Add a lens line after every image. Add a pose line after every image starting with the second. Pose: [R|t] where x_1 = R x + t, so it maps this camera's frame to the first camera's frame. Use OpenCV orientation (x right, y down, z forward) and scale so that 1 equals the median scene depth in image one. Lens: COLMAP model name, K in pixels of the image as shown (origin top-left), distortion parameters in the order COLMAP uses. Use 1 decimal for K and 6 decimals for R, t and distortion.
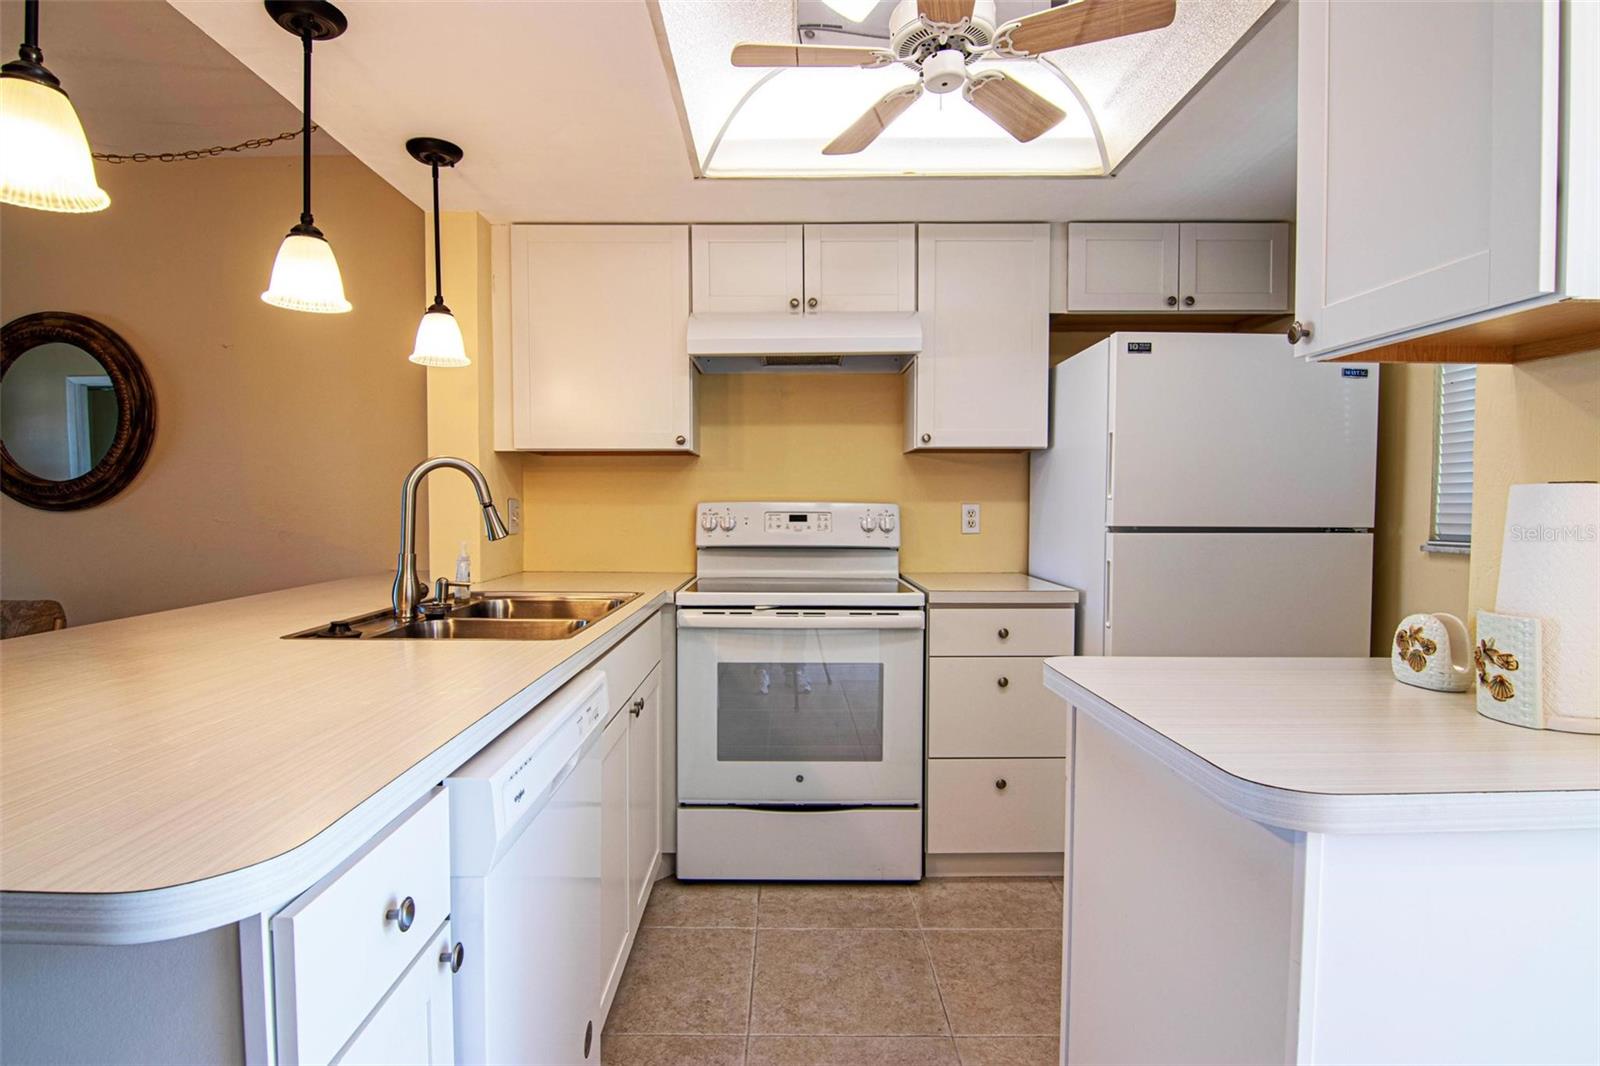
lens RADIAL K [[821.8, 0, 799.7], [0, 821.8, 535.7], [0, 0, 1]] dist [-0.012441, -0.005411]
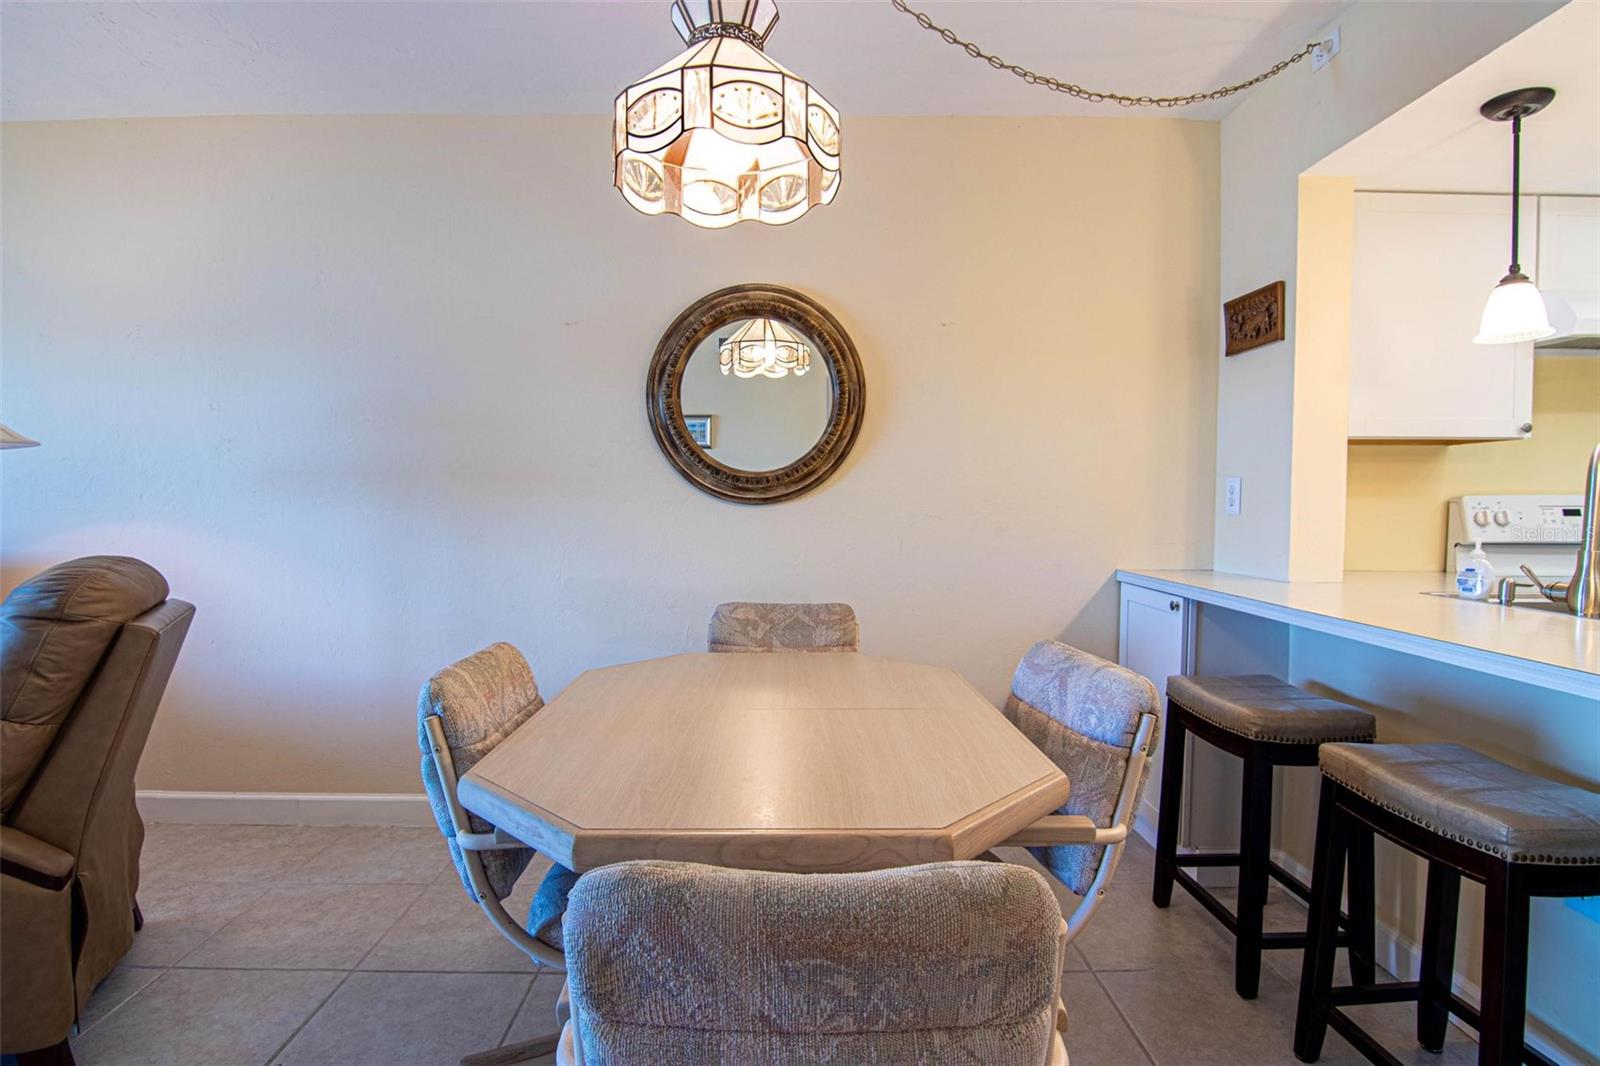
lens RADIAL K [[821.8, 0, 795.9], [0, 821.8, 533.0], [0, 0, 1]] dist [-0.012441, -0.005411]
pose [[1.000000, -0.000622, -0.000033, -0.882691], [0.000623, 0.999964, 0.008467, -0.006316], [0.000027, -0.008467, 0.999964, 0.082527]]
